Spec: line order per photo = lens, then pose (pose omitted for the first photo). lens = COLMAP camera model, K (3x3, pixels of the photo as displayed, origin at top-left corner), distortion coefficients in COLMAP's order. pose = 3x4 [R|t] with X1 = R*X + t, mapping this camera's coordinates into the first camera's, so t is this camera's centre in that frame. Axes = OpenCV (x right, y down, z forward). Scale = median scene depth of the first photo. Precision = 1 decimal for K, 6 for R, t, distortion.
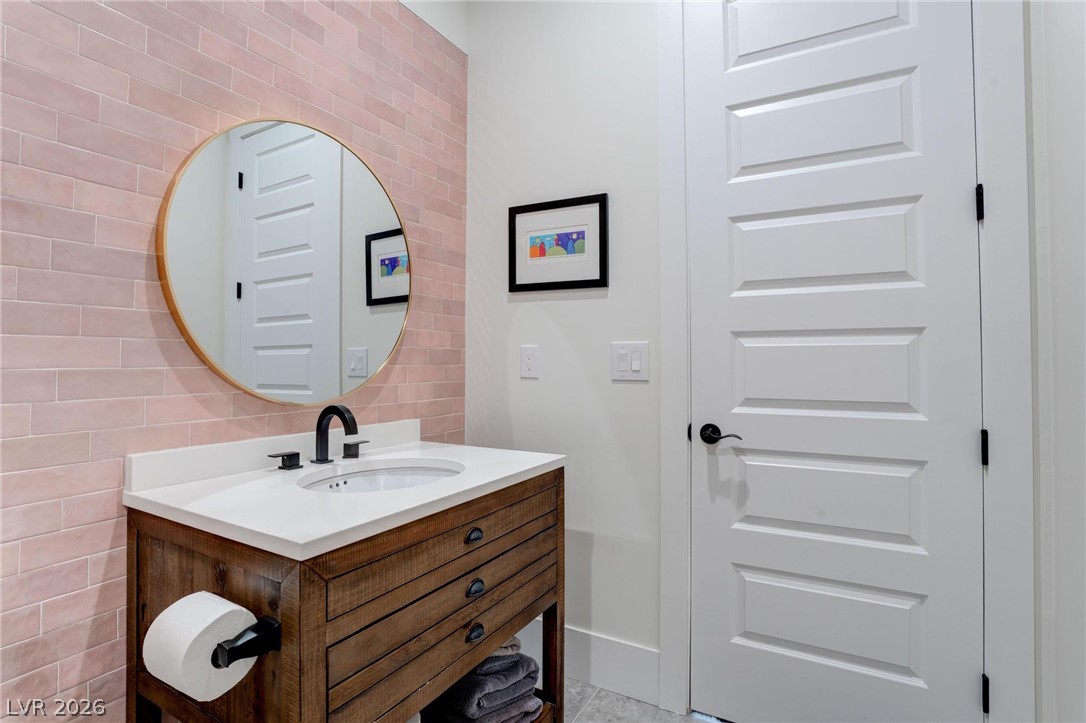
lens RADIAL K [[541.7, 0, 526.9], [0, 541.7, 362.1], [0, 0, 1]] dist [-0.018007, 0.000042]
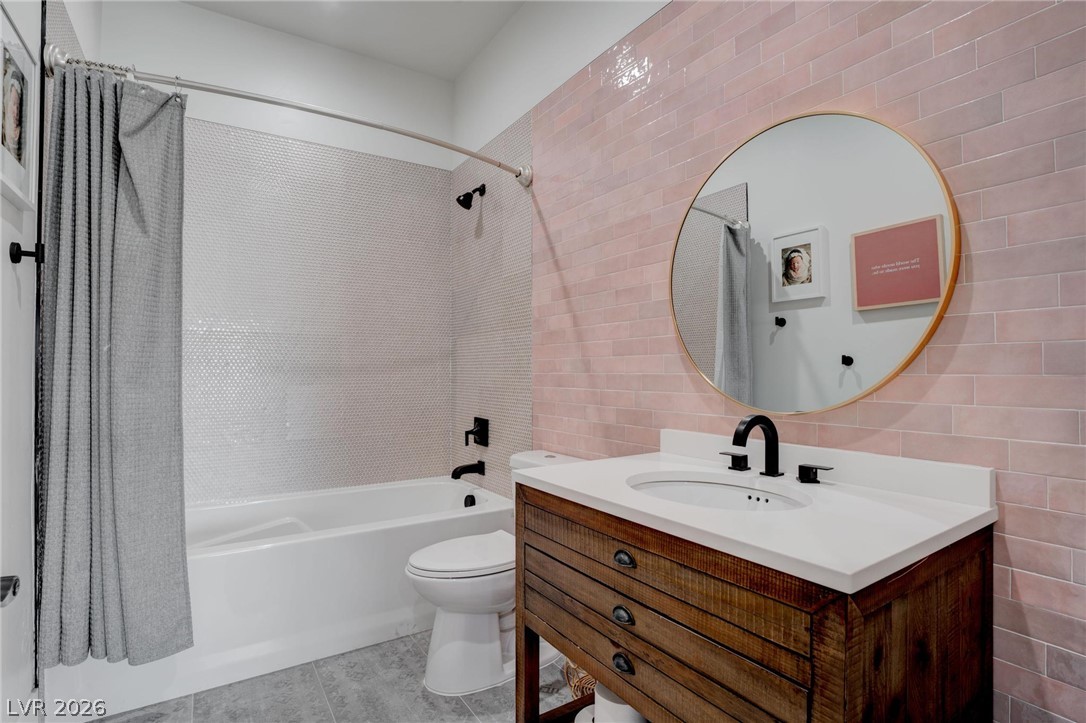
lens RADIAL K [[541.7, 0, 526.9], [0, 541.7, 362.1], [0, 0, 1]] dist [-0.018007, 0.000042]
pose [[-0.459934, -0.008288, -0.887914, 0.798298], [0.006212, 0.999902, -0.012551, -0.004446], [0.887931, -0.011289, -0.459838, 1.274504]]
